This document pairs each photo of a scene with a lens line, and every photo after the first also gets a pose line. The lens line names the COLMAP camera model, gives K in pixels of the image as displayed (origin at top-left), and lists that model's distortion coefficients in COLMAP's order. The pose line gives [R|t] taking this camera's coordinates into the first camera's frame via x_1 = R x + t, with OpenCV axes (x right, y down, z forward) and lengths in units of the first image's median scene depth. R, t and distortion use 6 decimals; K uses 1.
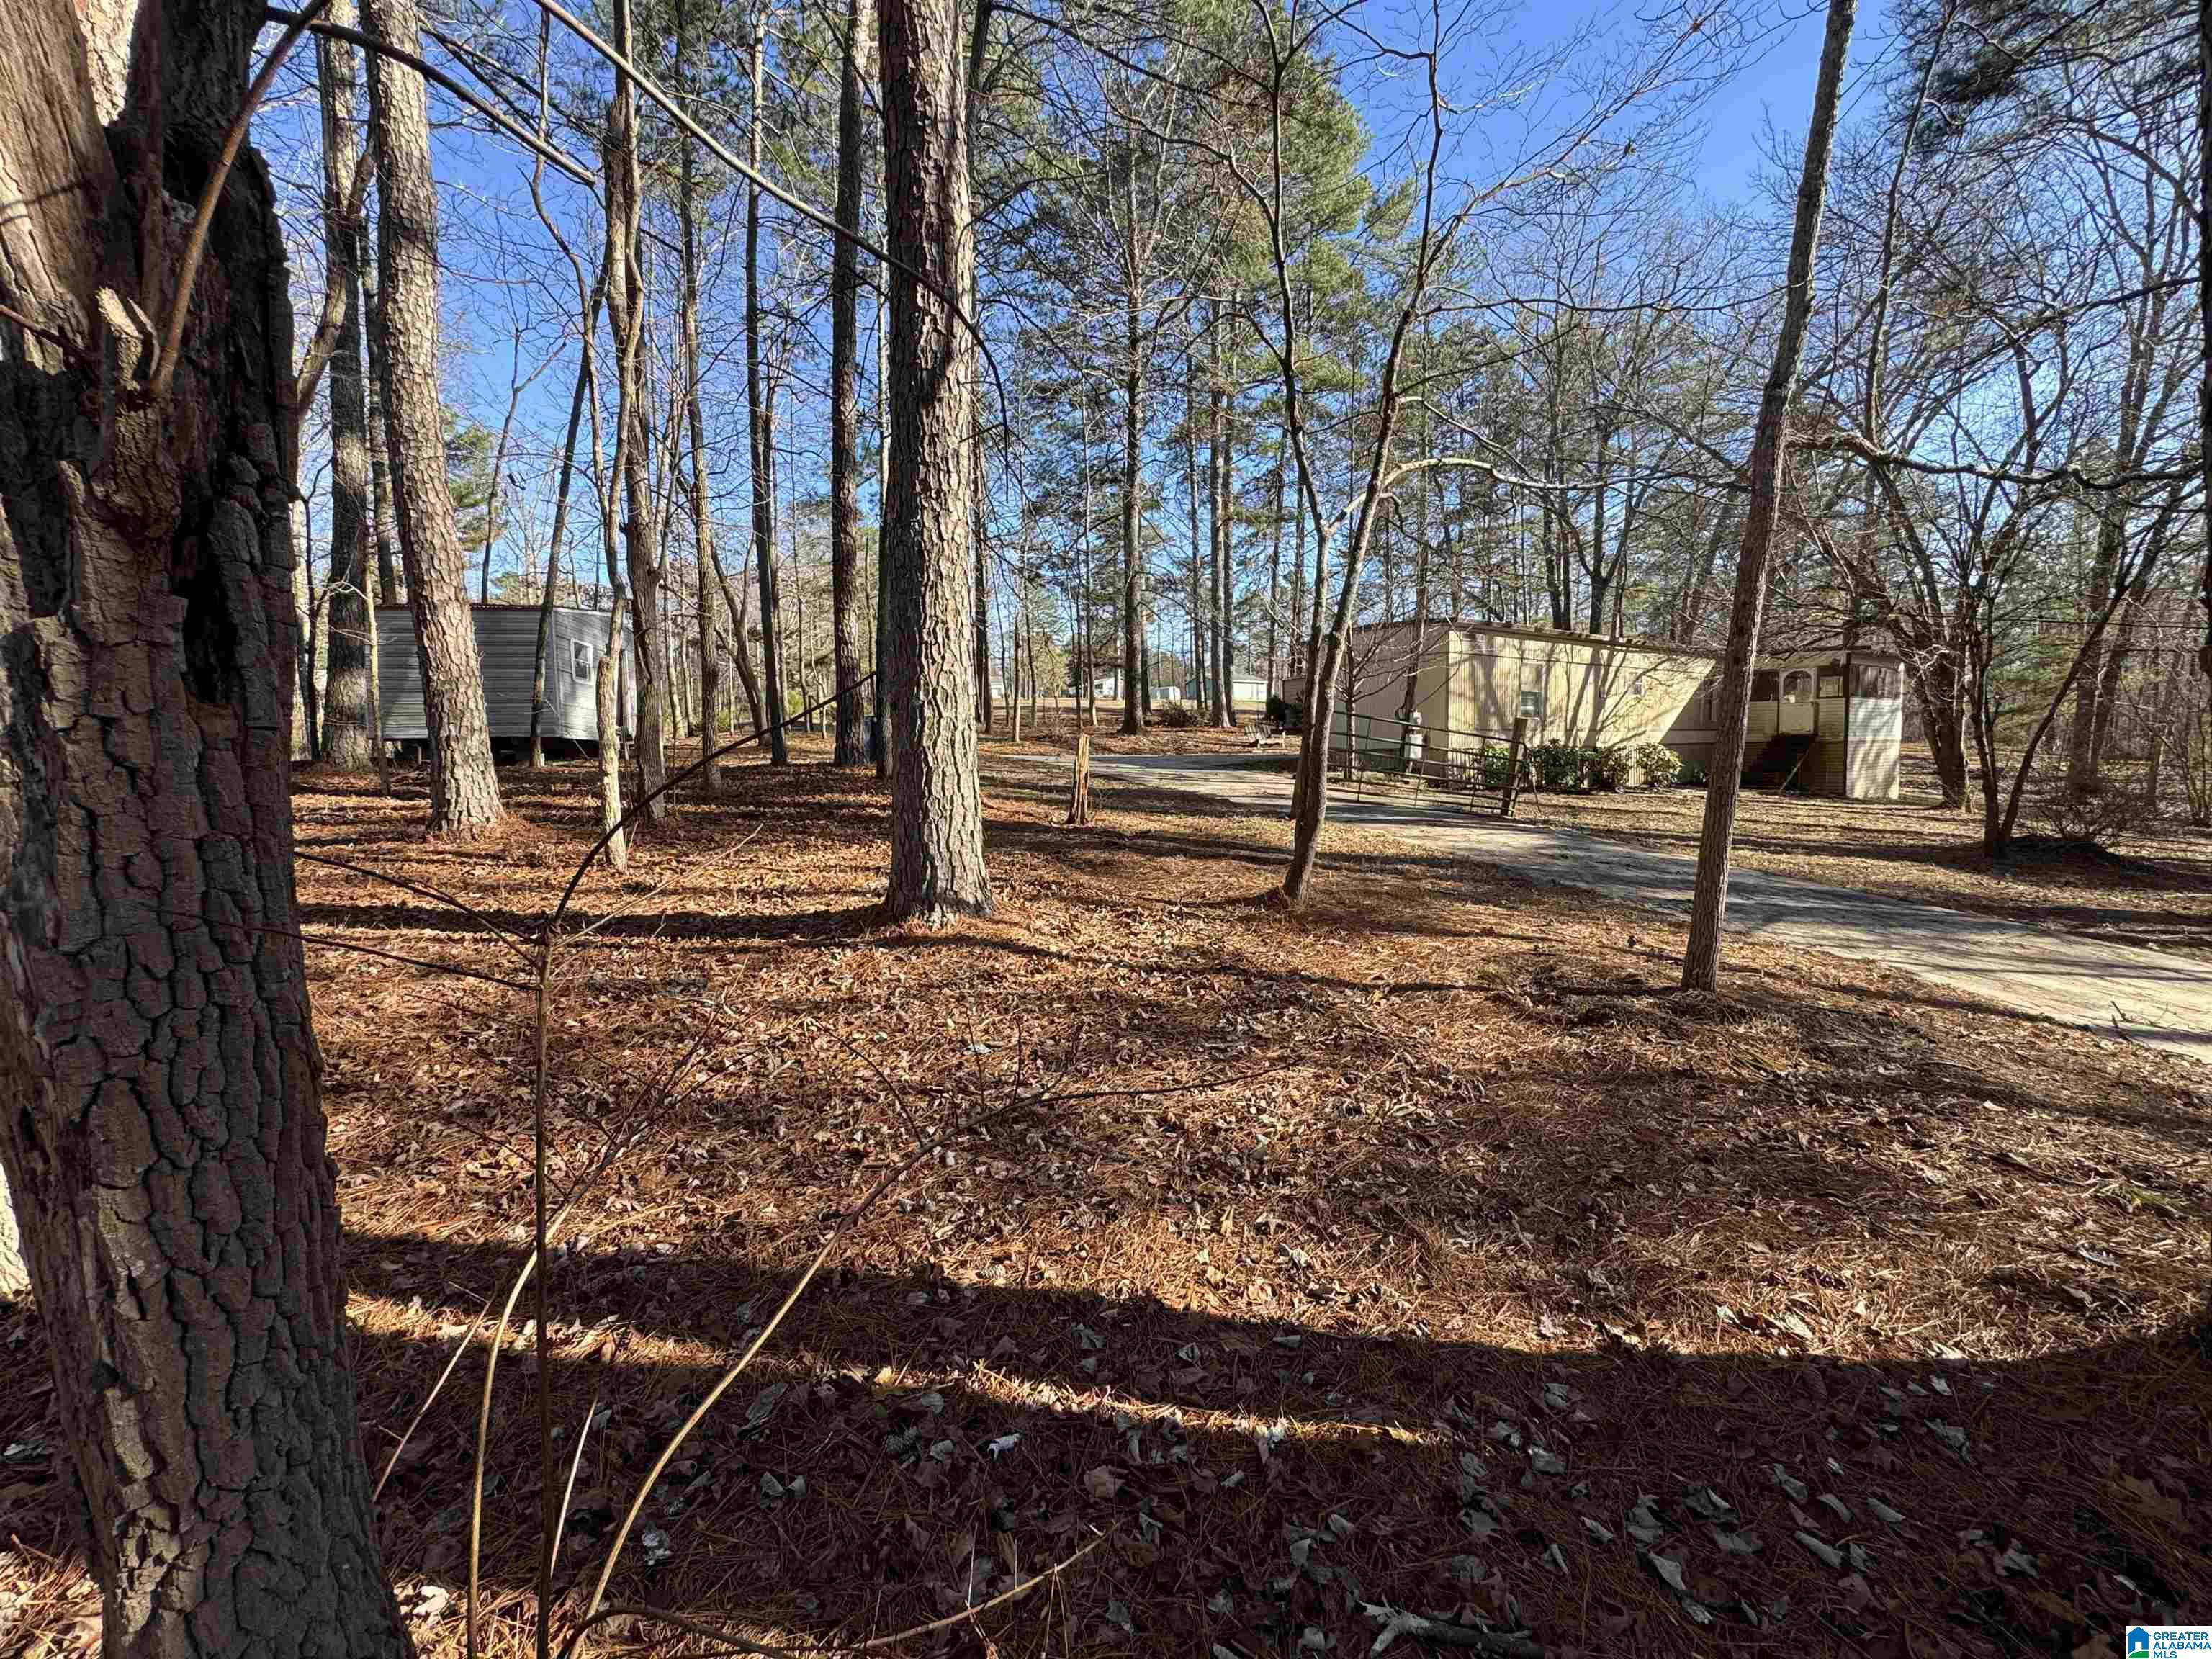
lens RADIAL K [[888.1, 0, 1112.2], [0, 888.1, 820.2], [0, 0, 1]] dist [0.001256, 0.000036]
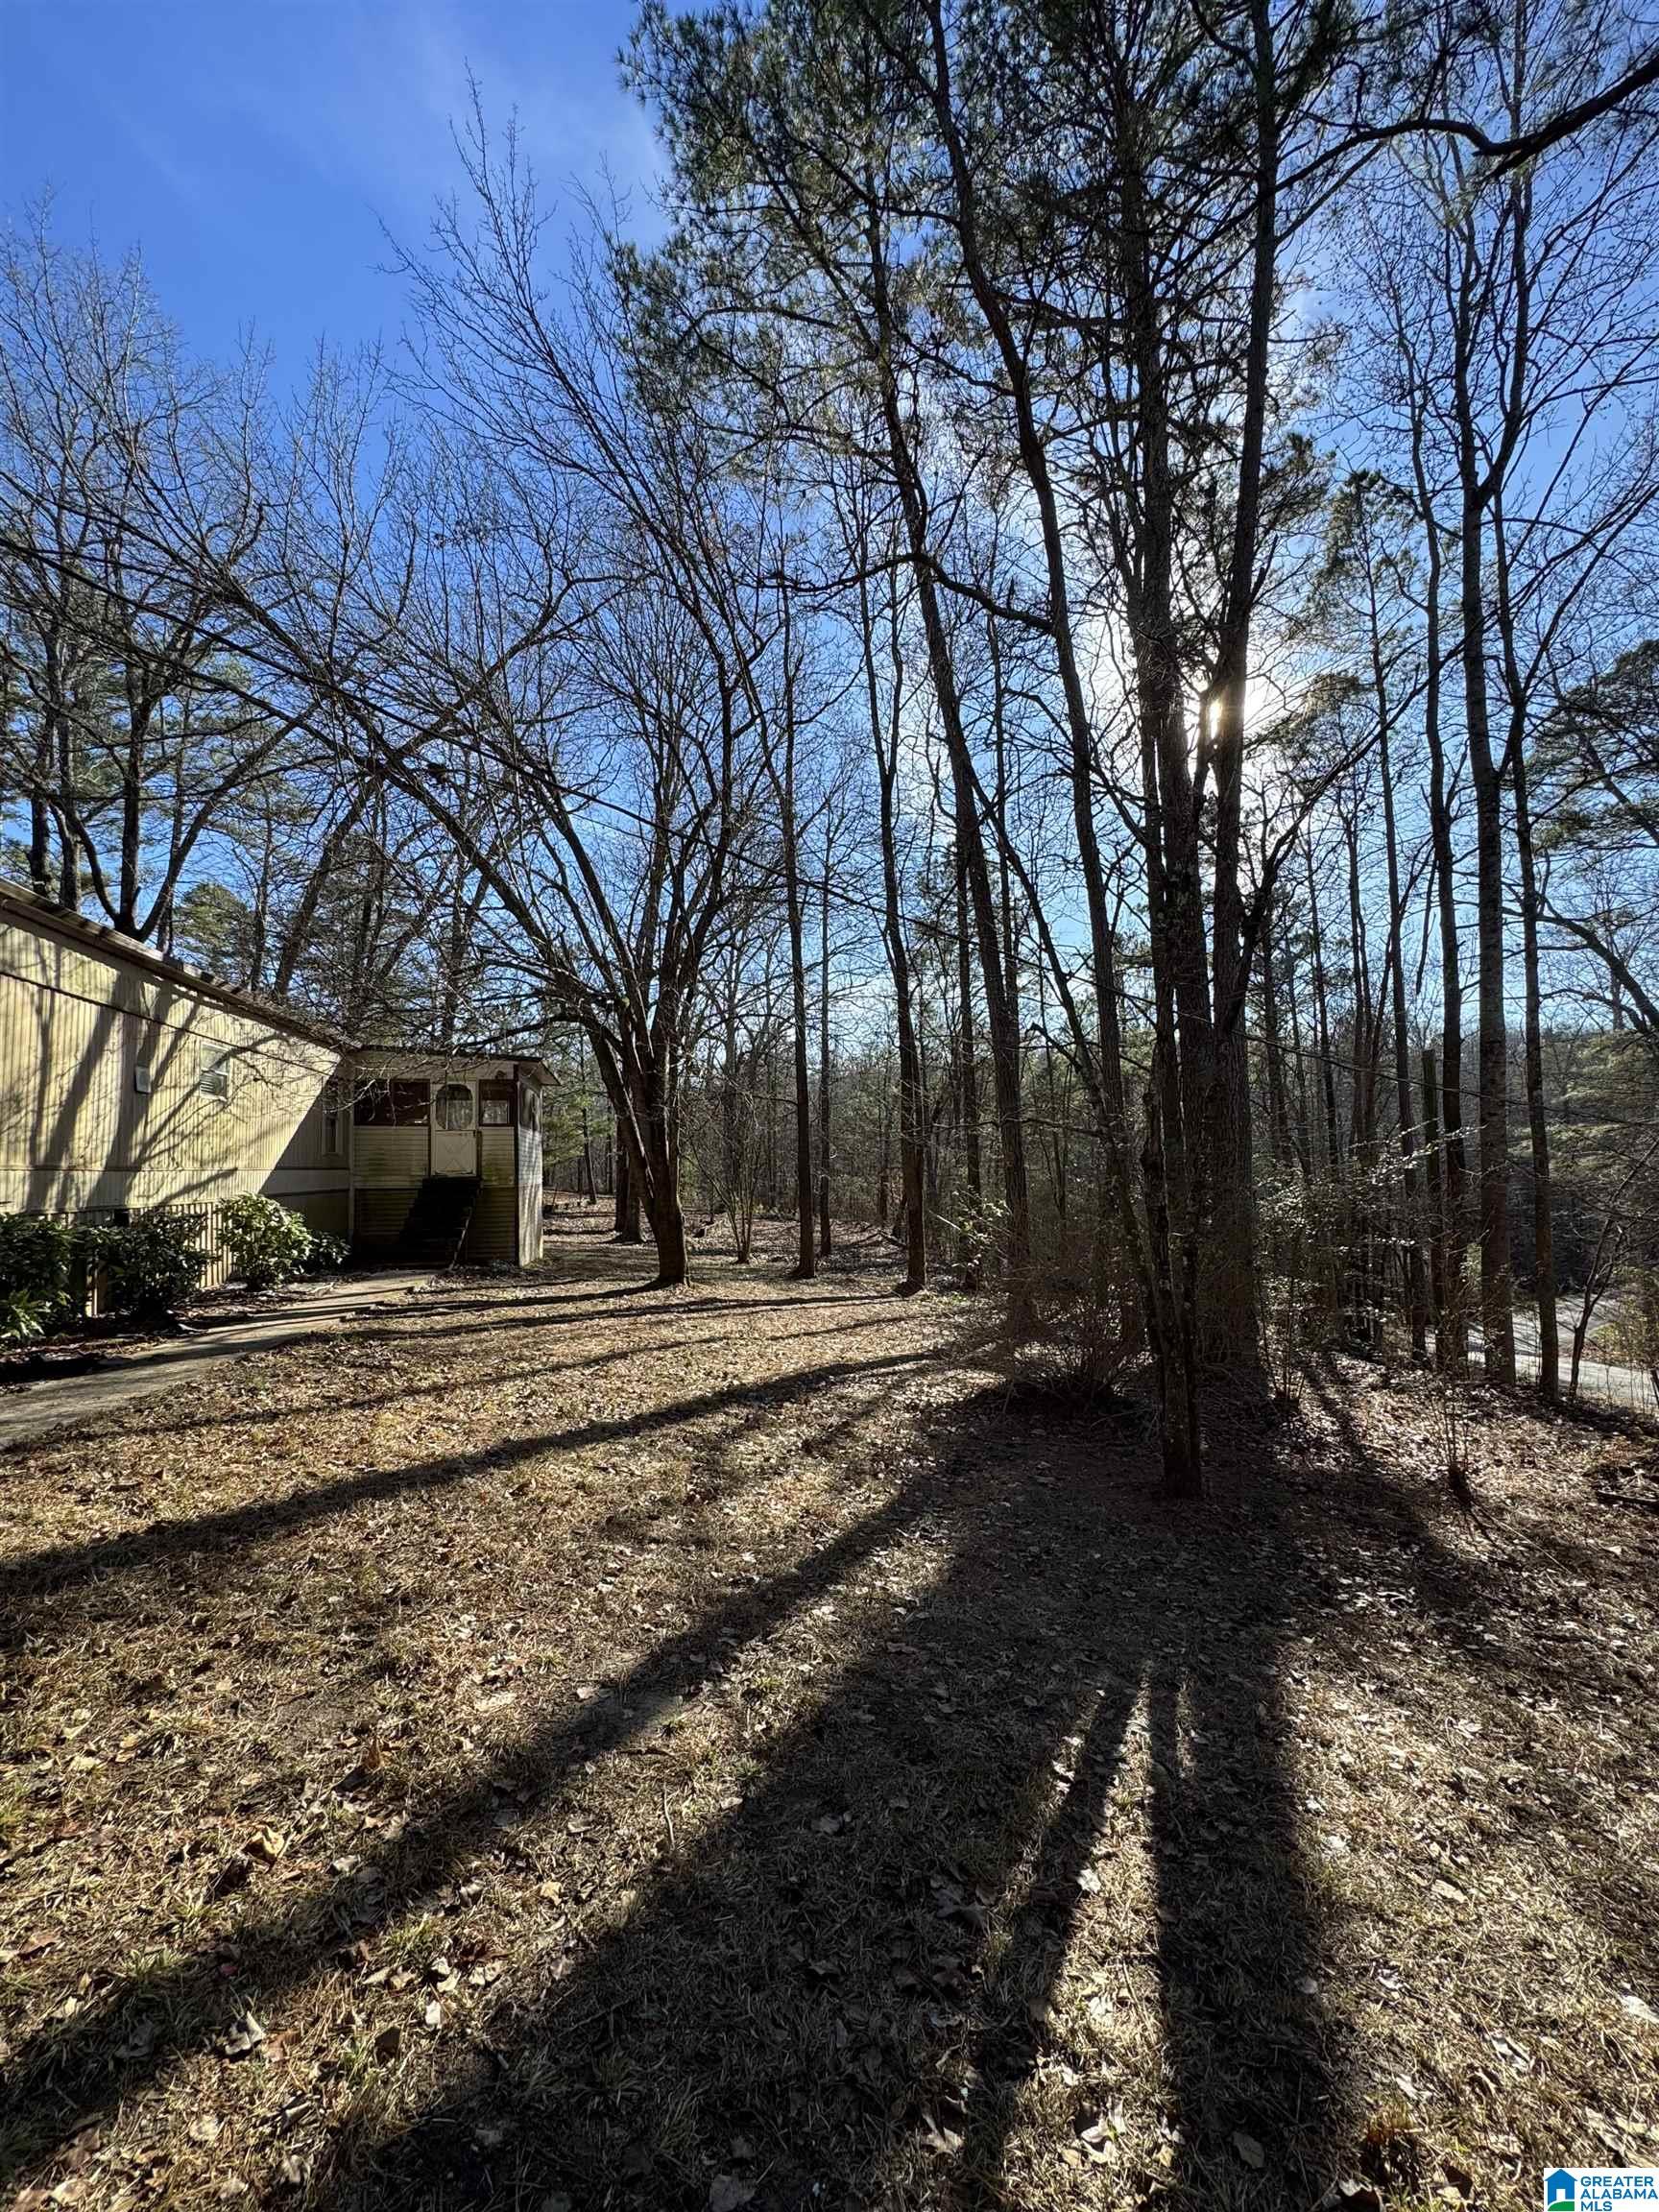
lens RADIAL K [[888.1, 0, 826.2], [0, 888.1, 1106.7], [0, 0, 1]] dist [0.001256, 0.000036]
pose [[0.386861, 0.081252, 0.918551, 0.295819], [0.072323, 0.990369, -0.118065, -0.057839], [-0.919298, 0.112107, 0.377259, 0.553667]]
